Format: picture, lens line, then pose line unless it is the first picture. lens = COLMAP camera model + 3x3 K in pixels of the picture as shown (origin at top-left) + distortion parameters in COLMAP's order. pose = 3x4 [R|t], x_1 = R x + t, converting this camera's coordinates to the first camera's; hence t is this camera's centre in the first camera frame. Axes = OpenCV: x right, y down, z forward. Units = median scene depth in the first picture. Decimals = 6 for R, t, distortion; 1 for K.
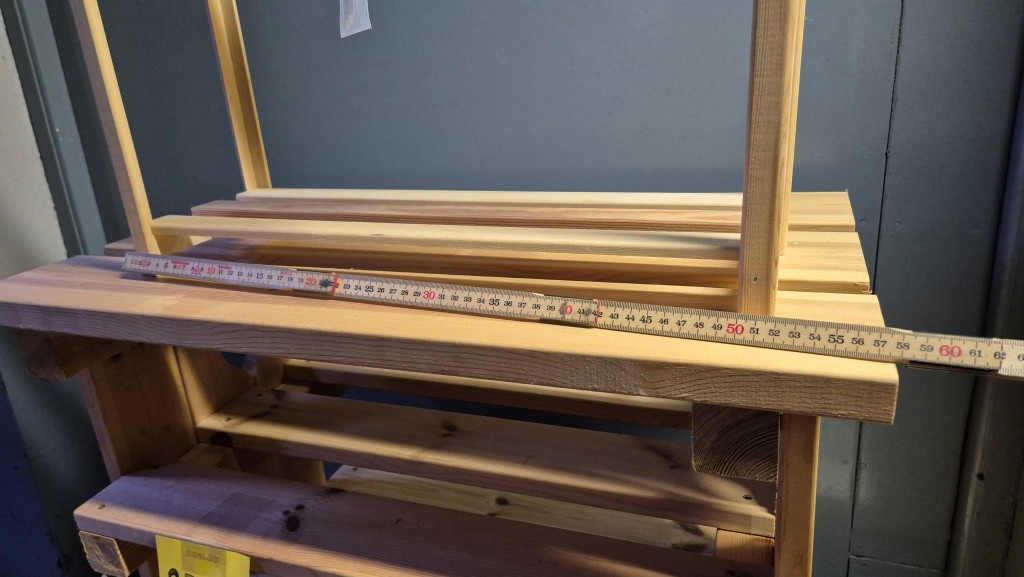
lens RADIAL K [[692.6, 0, 497.0], [0, 692.6, 286.4], [0, 0, 1]] dist [0.064206, -0.075458]
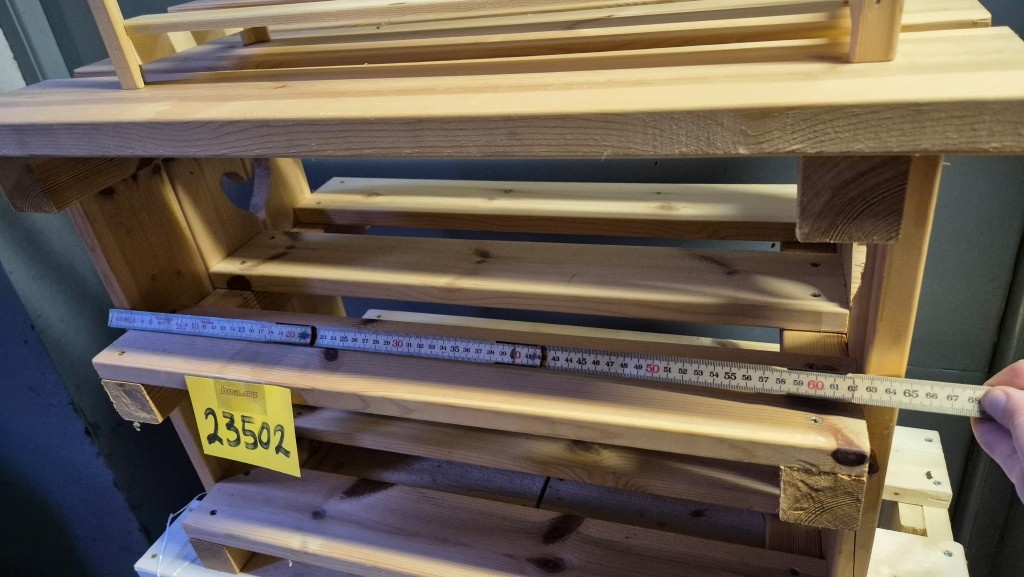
lens RADIAL K [[698.2, 0, 504.0], [0, 698.2, 284.6], [0, 0, 1]] dist [0.069983, -0.074449]
pose [[0.997889, -0.064648, 0.006256, -0.056268], [0.062326, 0.980226, 0.187808, 0.080195], [-0.018273, -0.187021, 0.982186, 0.083794]]
